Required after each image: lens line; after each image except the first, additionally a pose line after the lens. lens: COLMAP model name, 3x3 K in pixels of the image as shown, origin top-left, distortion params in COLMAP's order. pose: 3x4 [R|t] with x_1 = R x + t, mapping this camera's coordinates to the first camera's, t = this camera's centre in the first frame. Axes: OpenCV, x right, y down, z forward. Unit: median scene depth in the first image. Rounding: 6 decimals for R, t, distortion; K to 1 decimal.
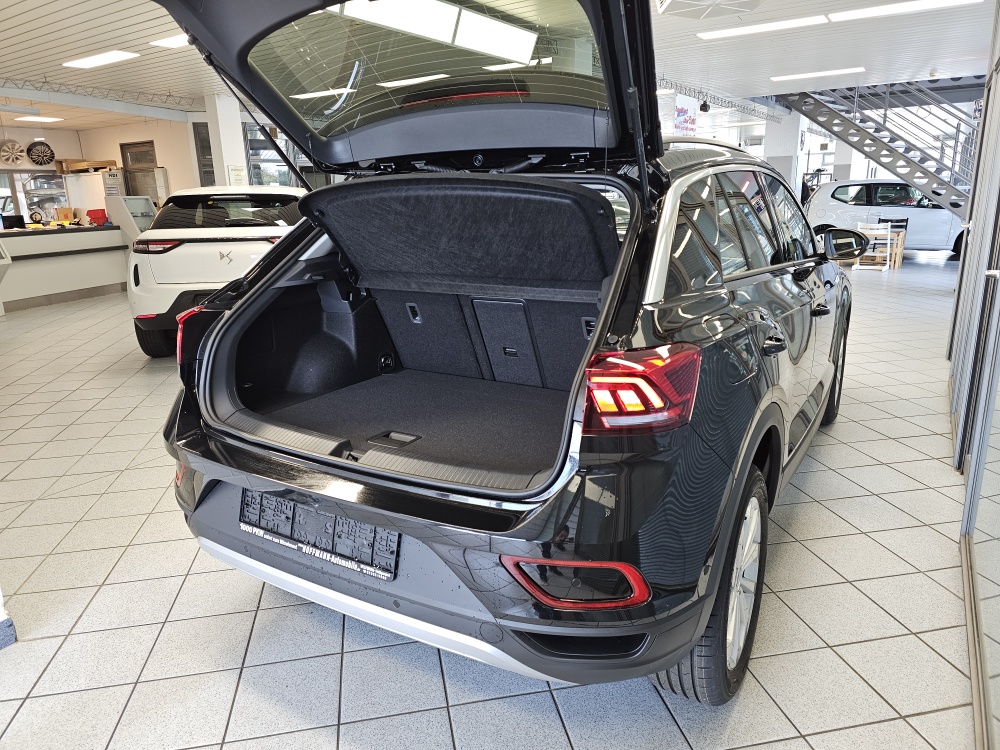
lens RADIAL K [[667.6, 0, 497.2], [0, 667.6, 379.5], [0, 0, 1]] dist [0.063005, -0.061663]
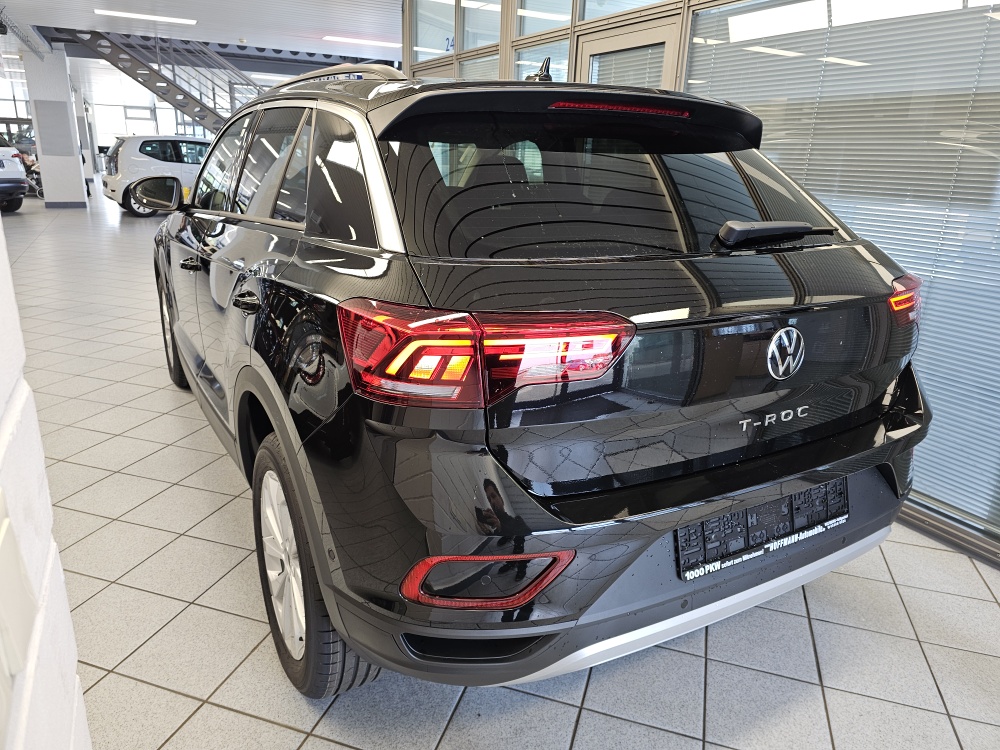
lens RADIAL K [[676.1, 0, 500.9], [0, 676.1, 362.8], [0, 0, 1]] dist [0.069621, -0.078946]
pose [[0.460087, -0.215170, 0.861407, -0.921467], [0.183200, 0.972320, 0.145025, -0.147080], [-0.868768, 0.091086, 0.486771, 0.651098]]
